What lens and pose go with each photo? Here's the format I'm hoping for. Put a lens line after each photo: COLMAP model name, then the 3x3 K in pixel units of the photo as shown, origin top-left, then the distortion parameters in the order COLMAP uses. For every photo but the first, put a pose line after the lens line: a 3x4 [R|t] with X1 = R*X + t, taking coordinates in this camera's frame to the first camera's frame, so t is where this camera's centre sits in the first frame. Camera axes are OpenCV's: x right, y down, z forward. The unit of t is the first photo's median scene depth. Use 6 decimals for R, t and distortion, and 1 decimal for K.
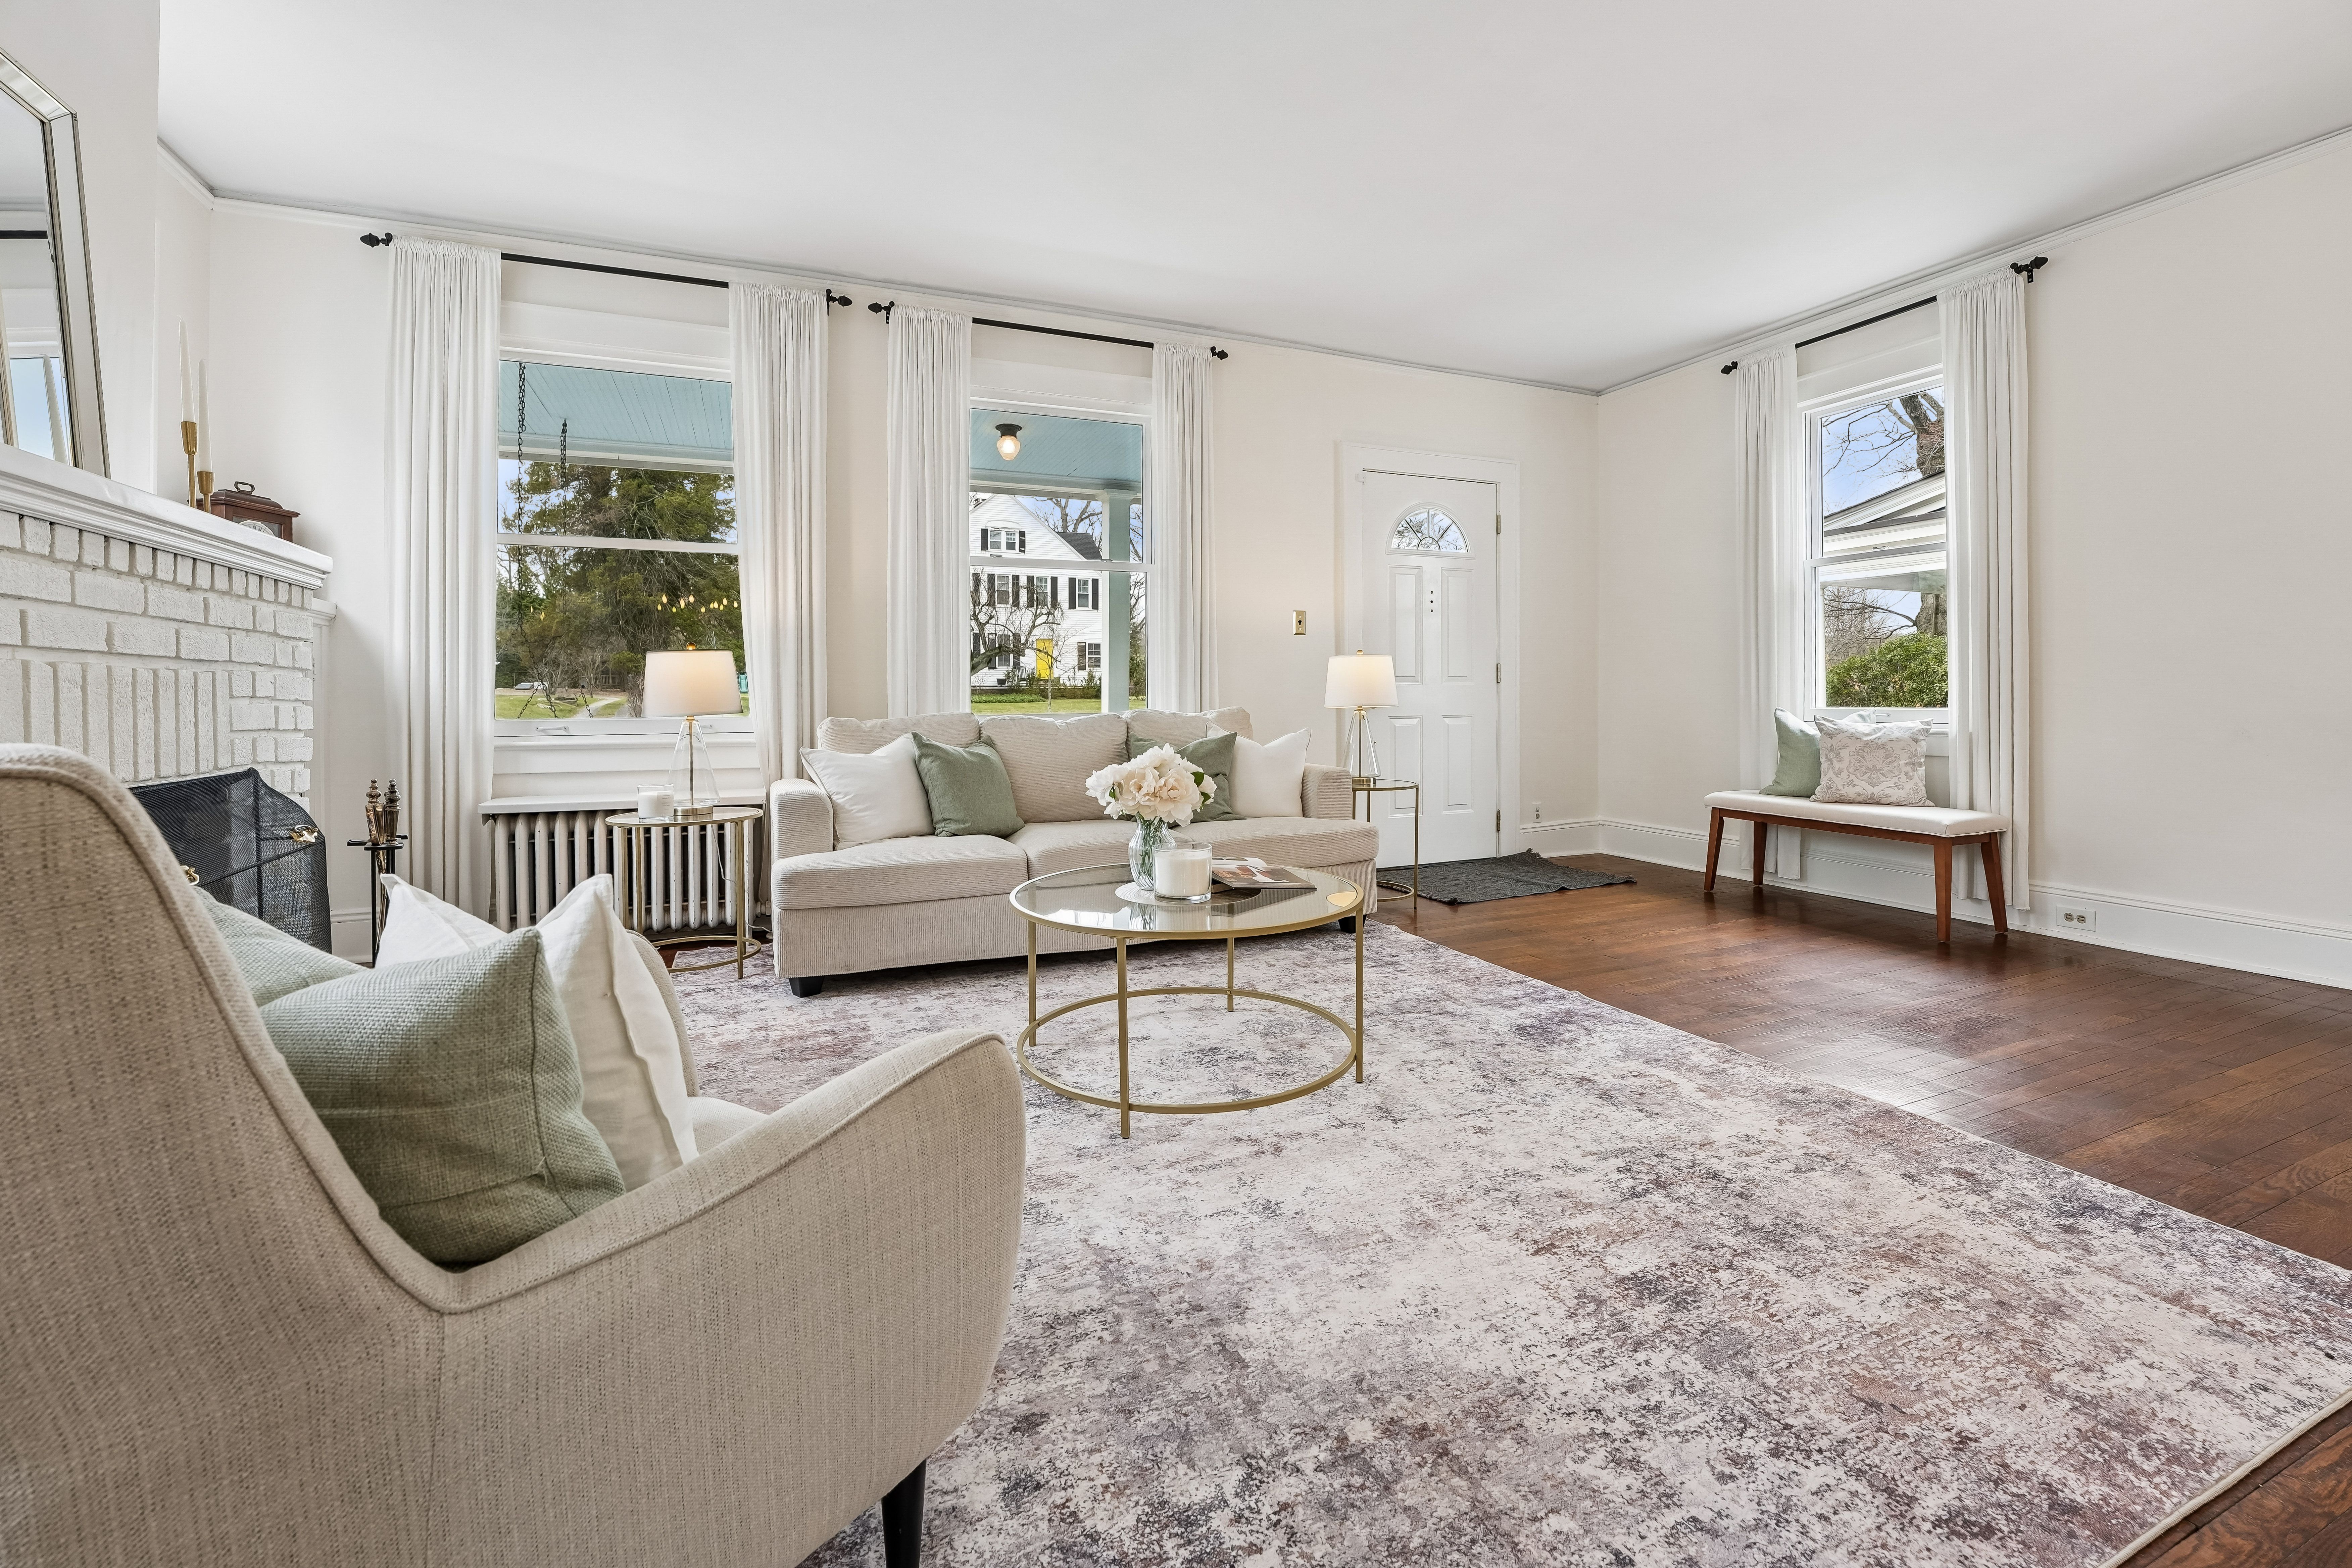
lens RADIAL K [[993.1, 0, 1170.2], [0, 993.1, 706.6], [0, 0, 1]] dist [-0.035079, 0.004351]
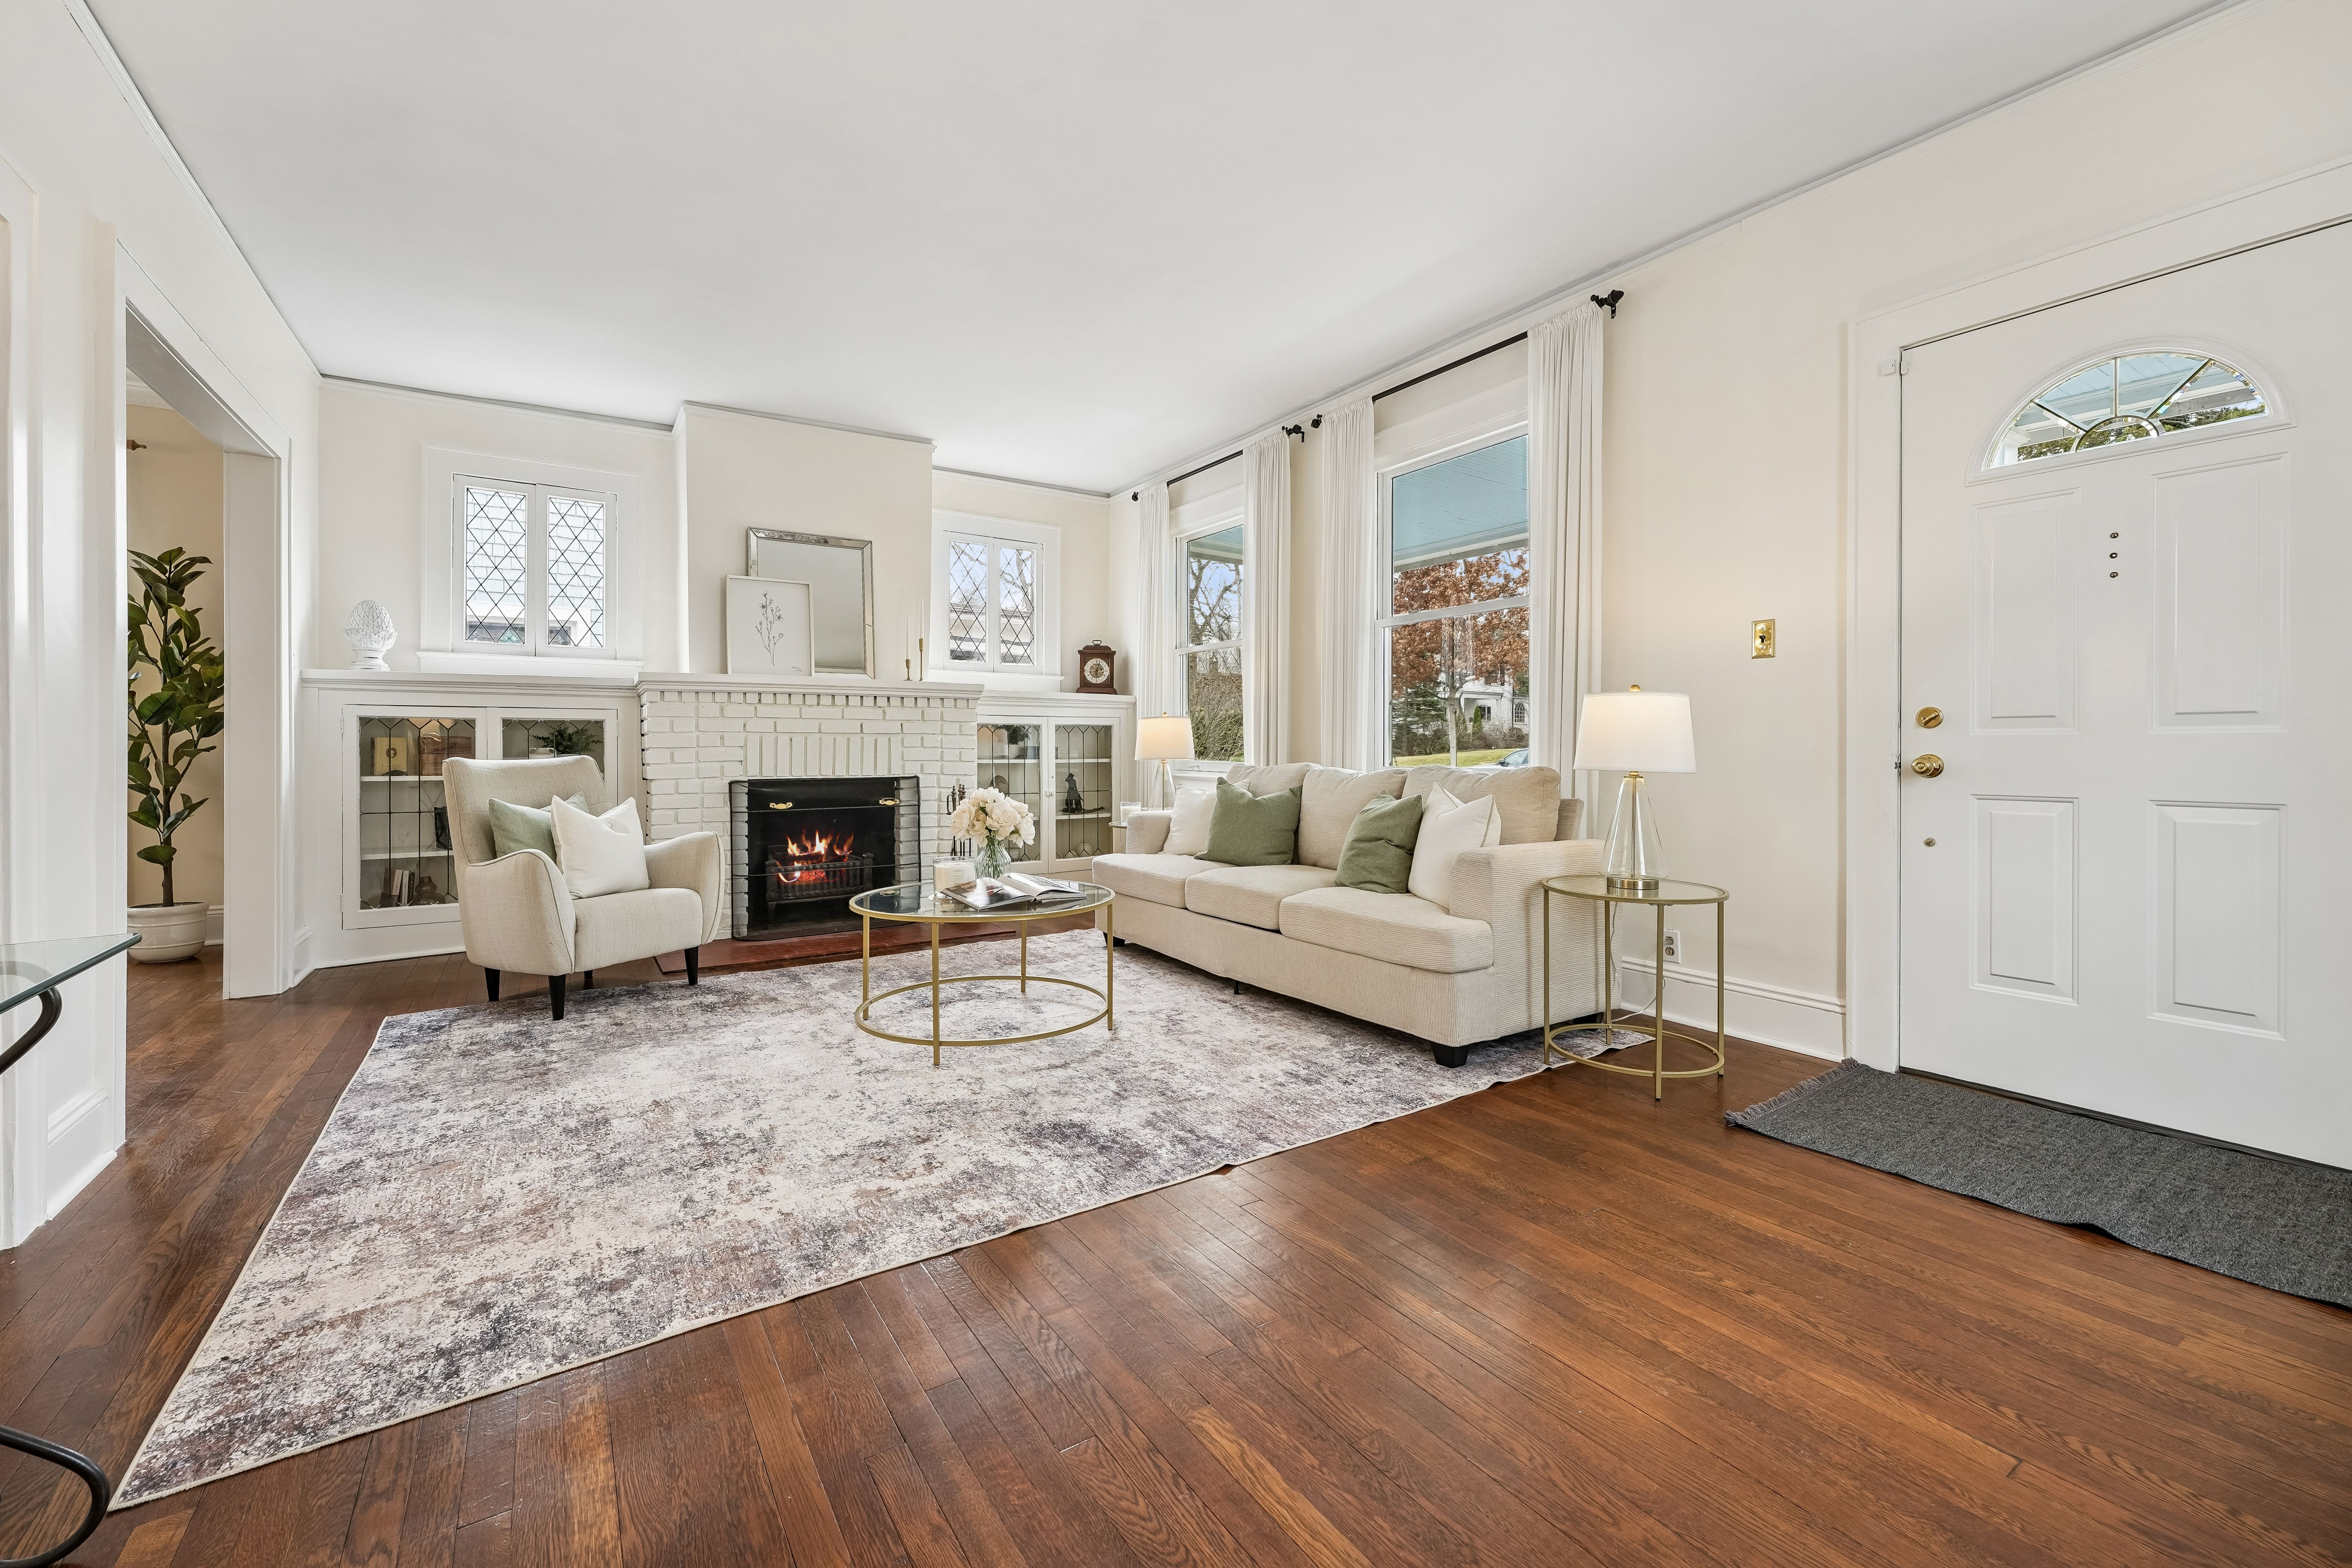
lens RADIAL K [[961.7, 0, 1154.3], [0, 961.7, 757.9], [0, 0, 1]] dist [0.011683, -0.005718]
pose [[0.162399, 0.018015, -0.986561, 1.946876], [-0.010635, 0.999807, 0.016506, -0.040549], [0.986668, 0.007812, 0.162559, 1.458872]]
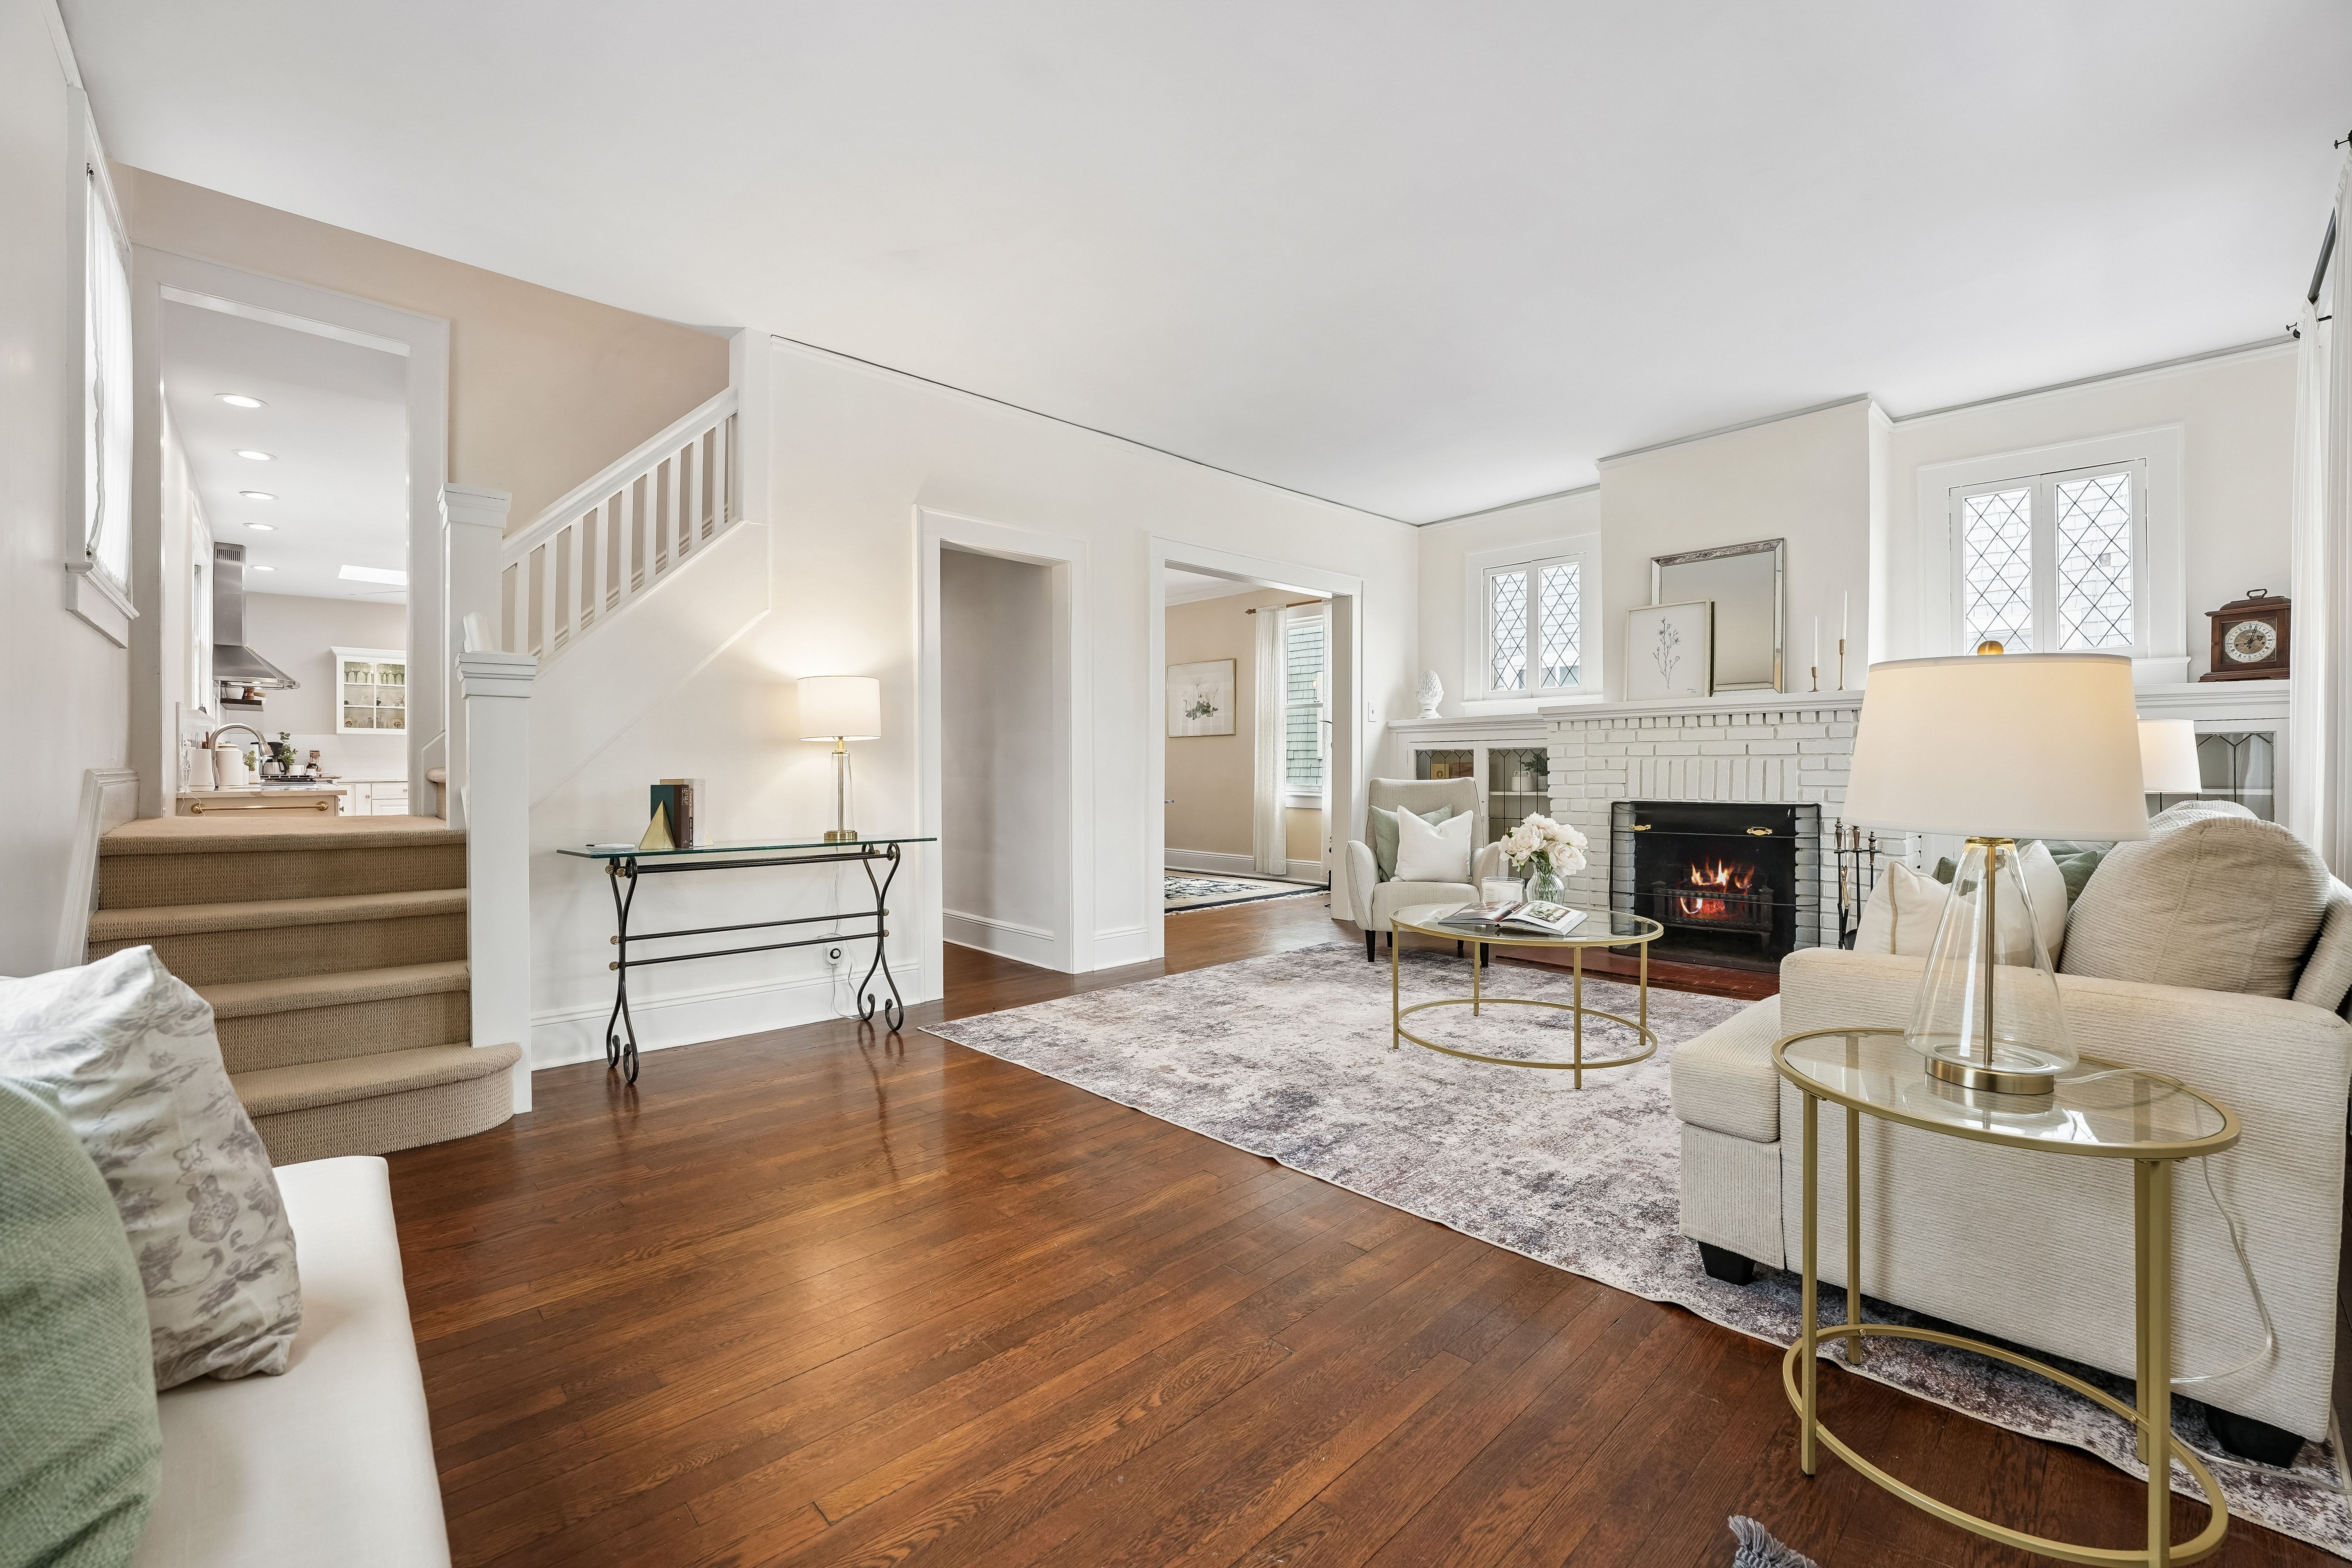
lens RADIAL K [[956.3, 0, 1172.2], [0, 956.3, 797.9], [0, 0, 1]] dist [-0.024899, 0.000105]
pose [[-0.938445, 0.020088, -0.344845, 1.318549], [0.006461, 0.999154, 0.040622, -0.056014], [0.345370, 0.035893, -0.937780, 2.962782]]
